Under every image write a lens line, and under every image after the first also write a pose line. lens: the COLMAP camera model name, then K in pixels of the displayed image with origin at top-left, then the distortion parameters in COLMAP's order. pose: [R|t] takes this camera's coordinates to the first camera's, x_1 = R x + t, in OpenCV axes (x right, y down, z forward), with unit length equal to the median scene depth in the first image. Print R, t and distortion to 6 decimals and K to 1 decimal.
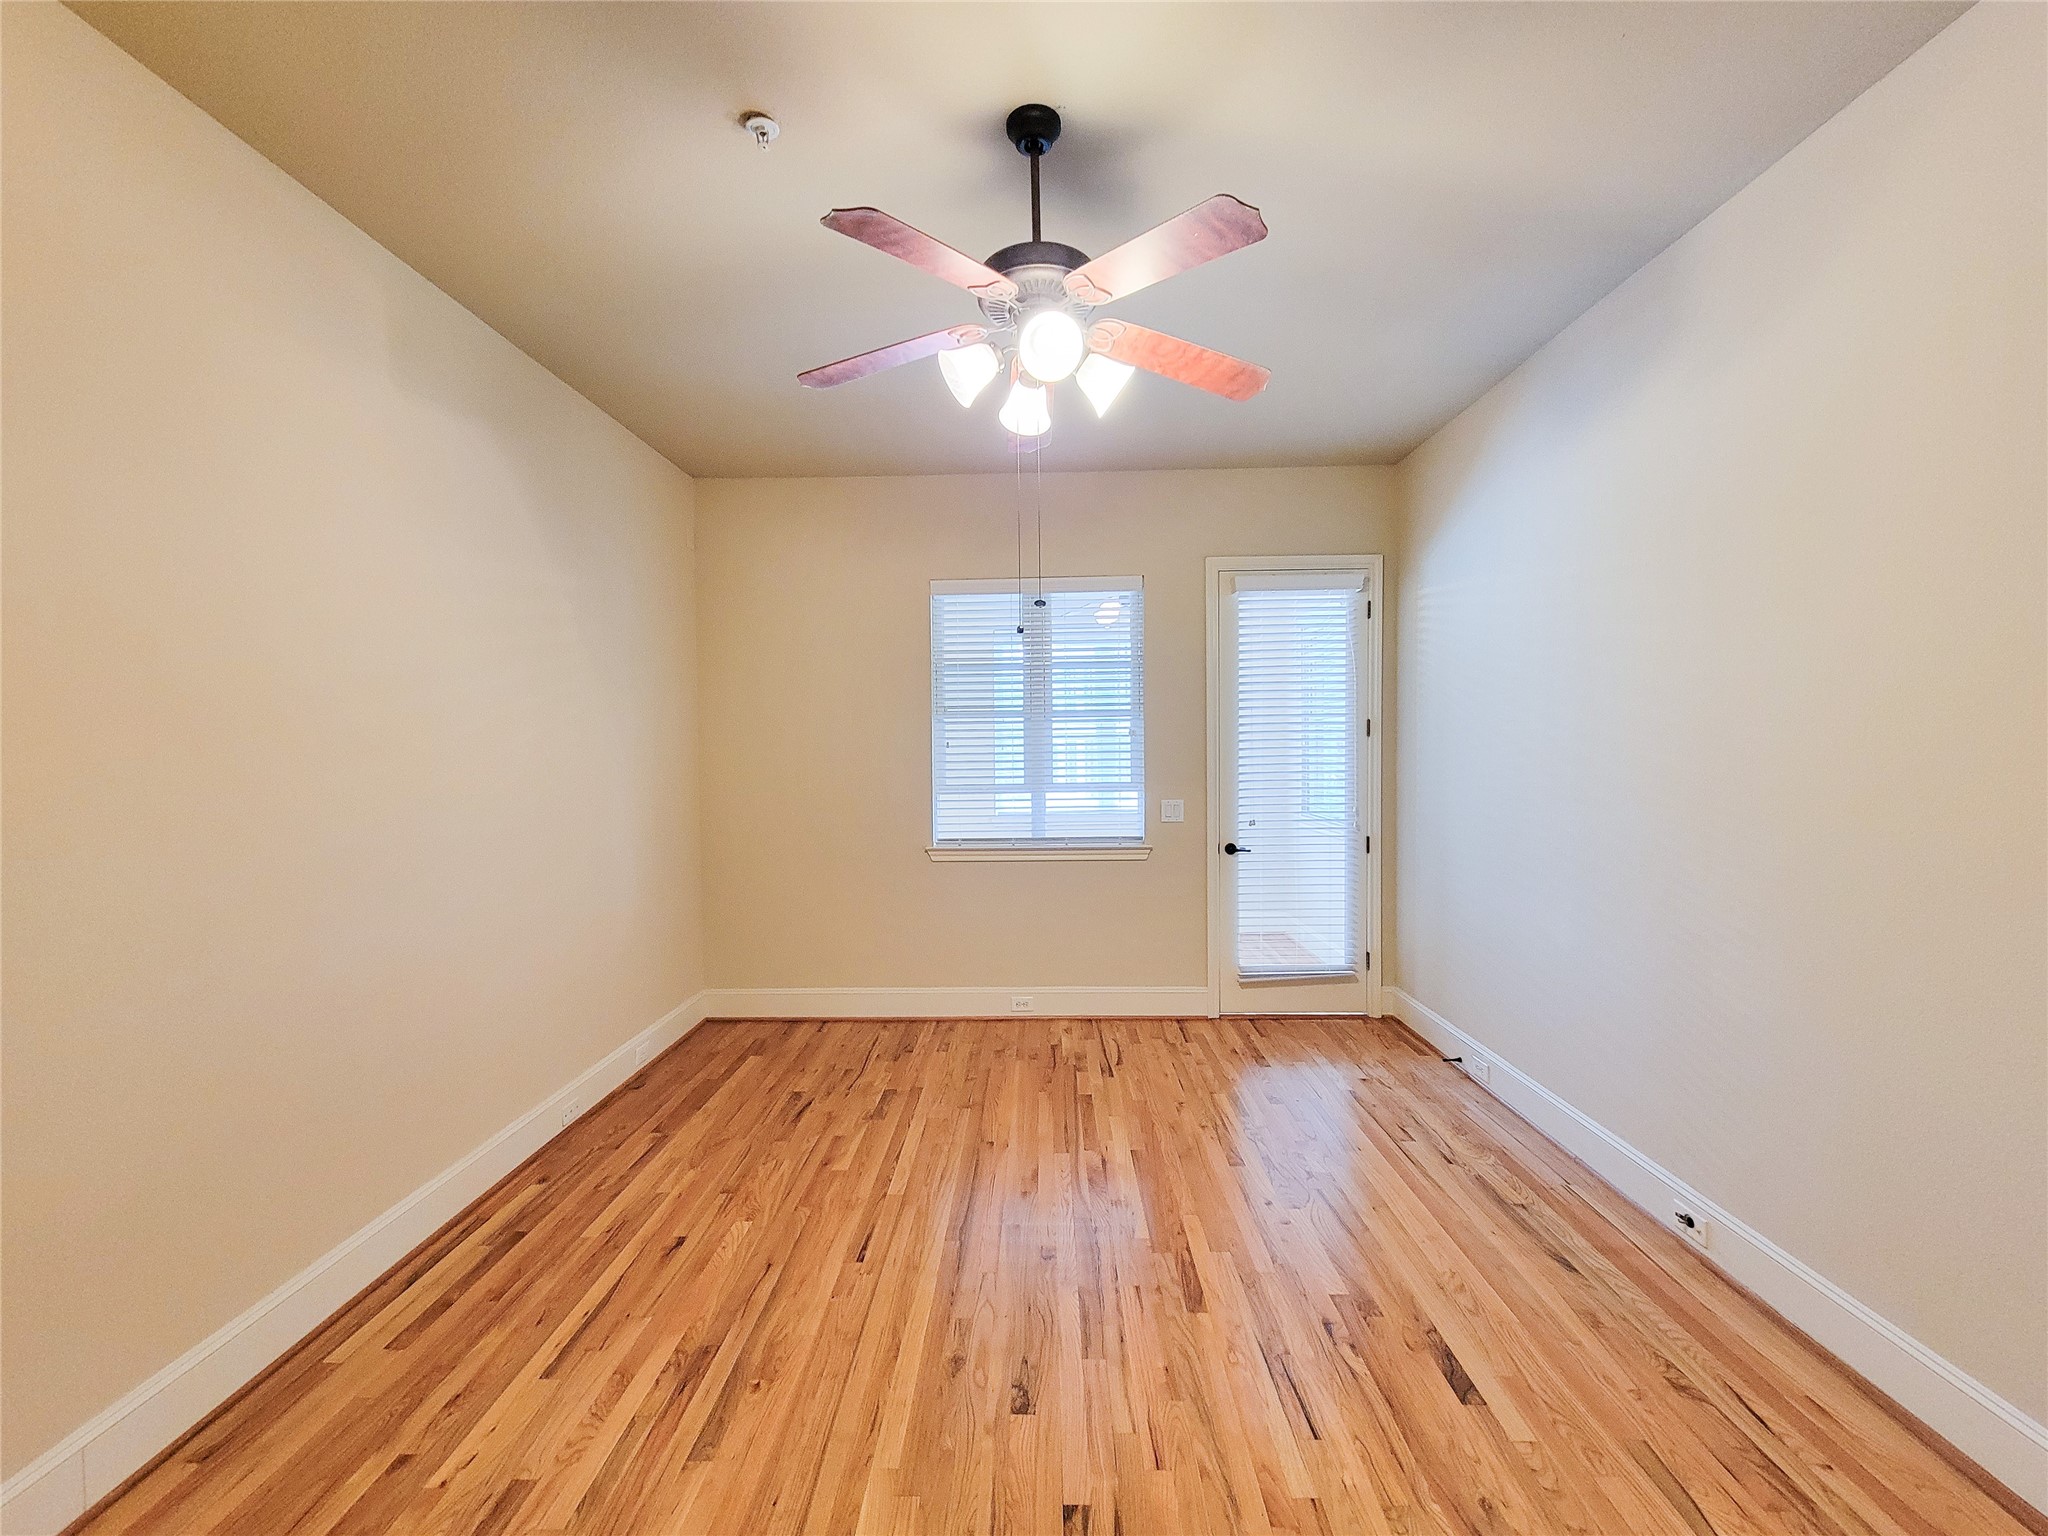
lens RADIAL K [[837.6, 0, 1030.6], [0, 837.6, 760.7], [0, 0, 1]] dist [-0.000066, 0.000030]
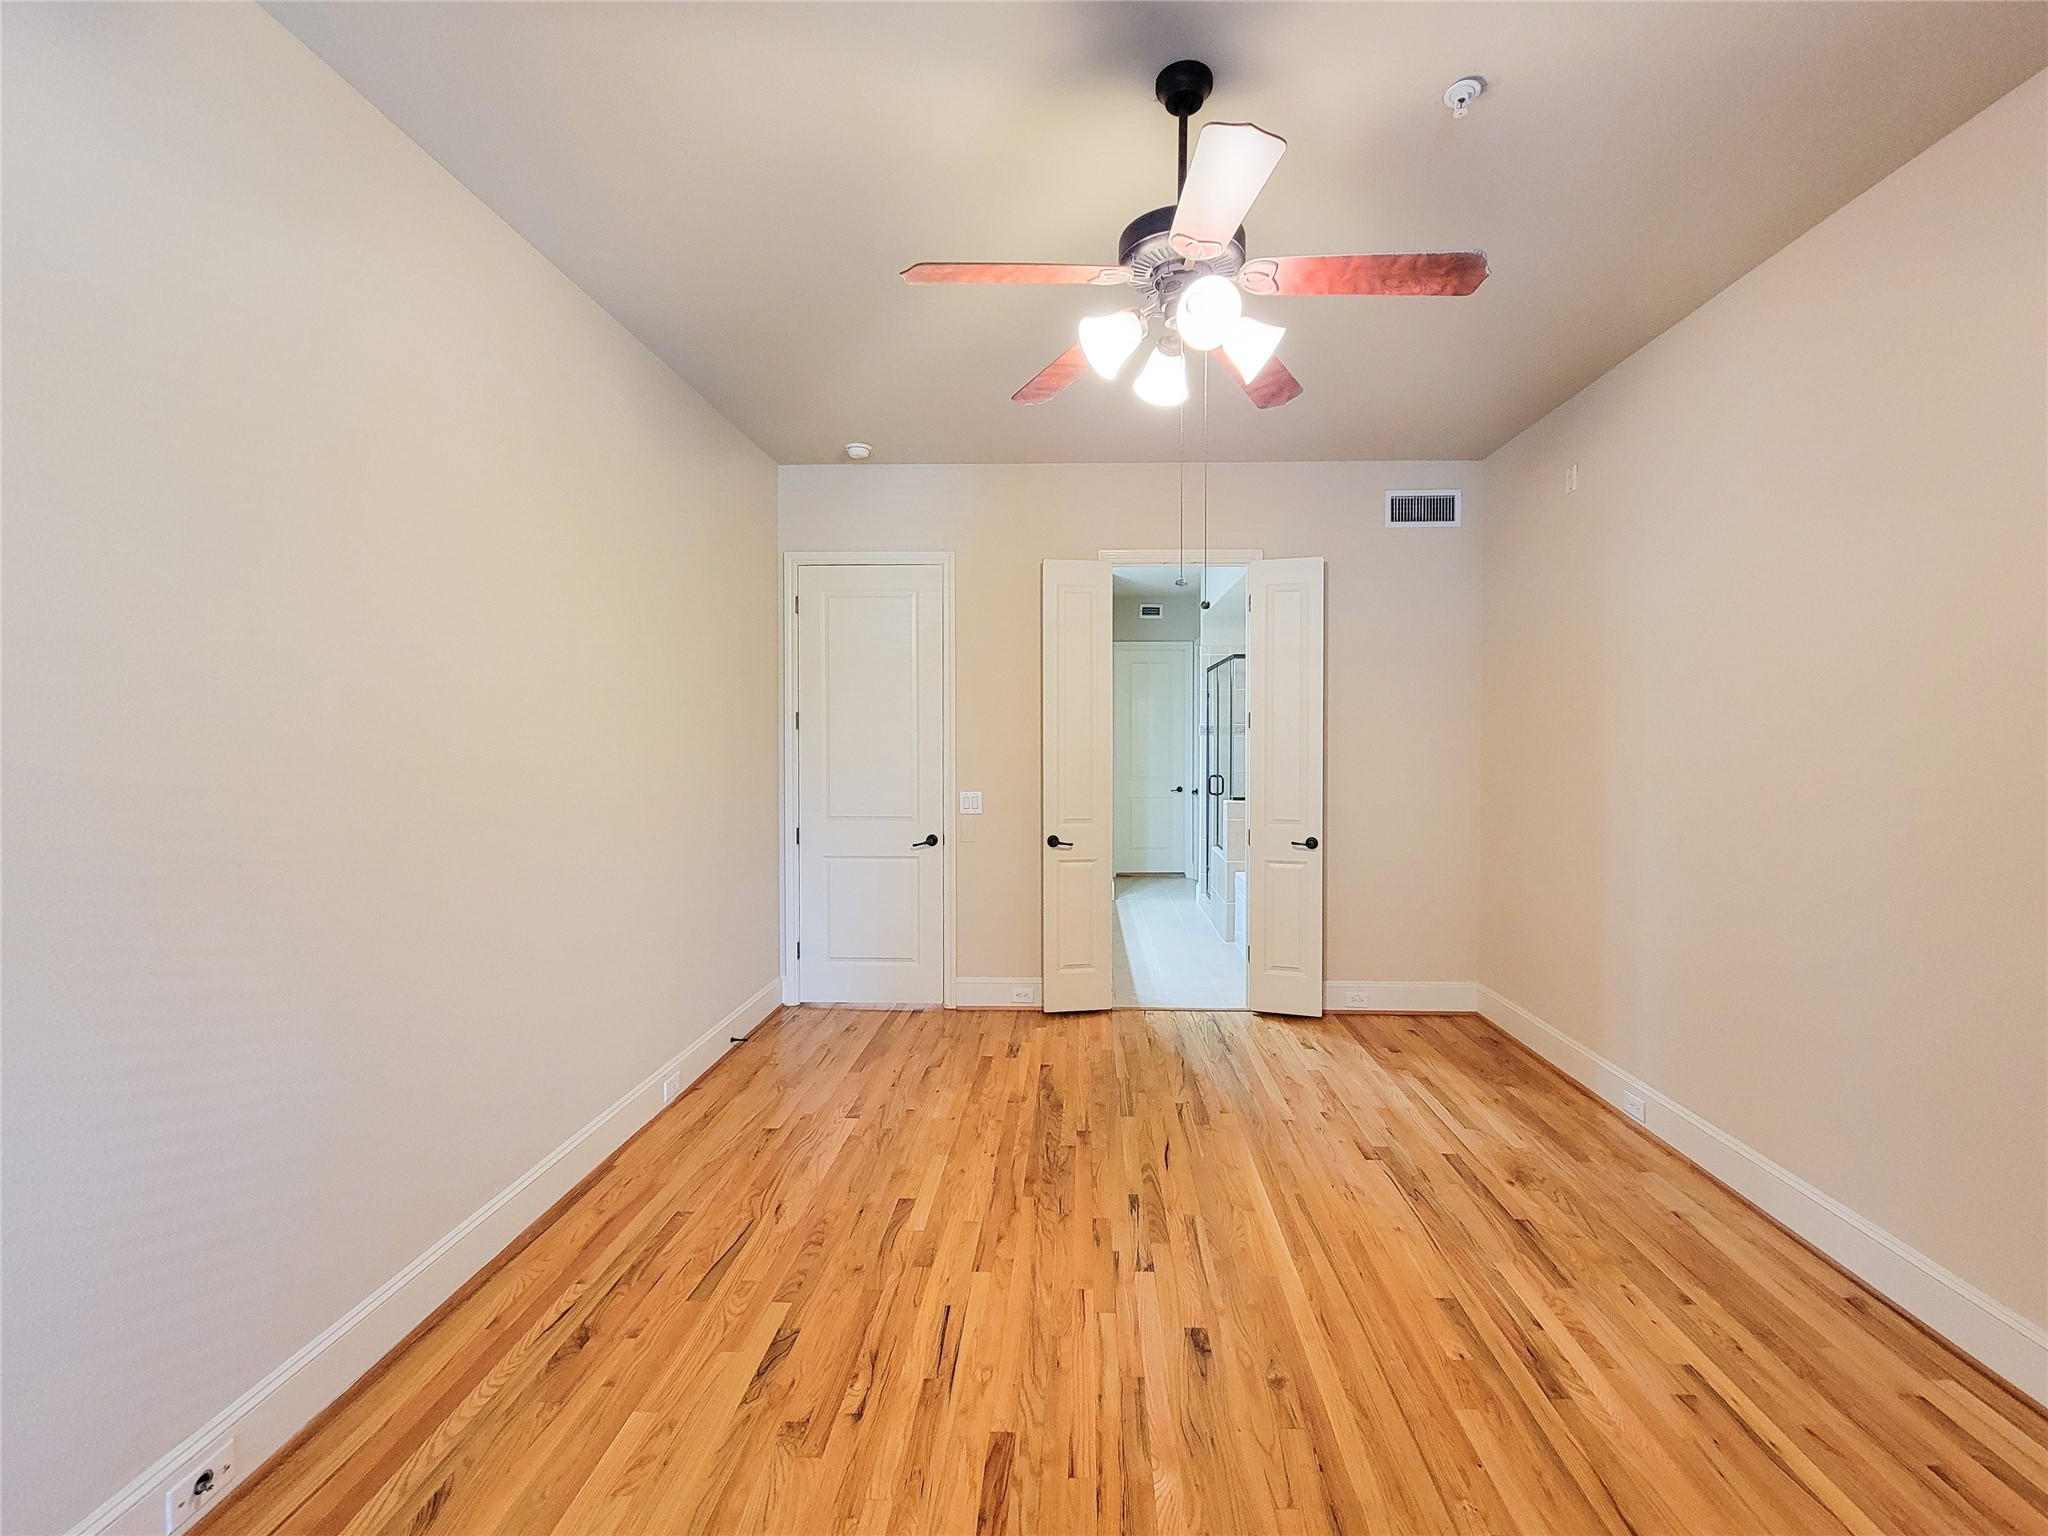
lens RADIAL K [[837.6, 0, 1030.6], [0, 837.6, 760.7], [0, 0, 1]] dist [-0.000066, 0.000030]
pose [[-0.998731, 0.008267, 0.049676, 0.141580], [0.010585, 0.998859, 0.046576, -0.035728], [-0.049234, 0.047042, -0.997679, 1.983368]]
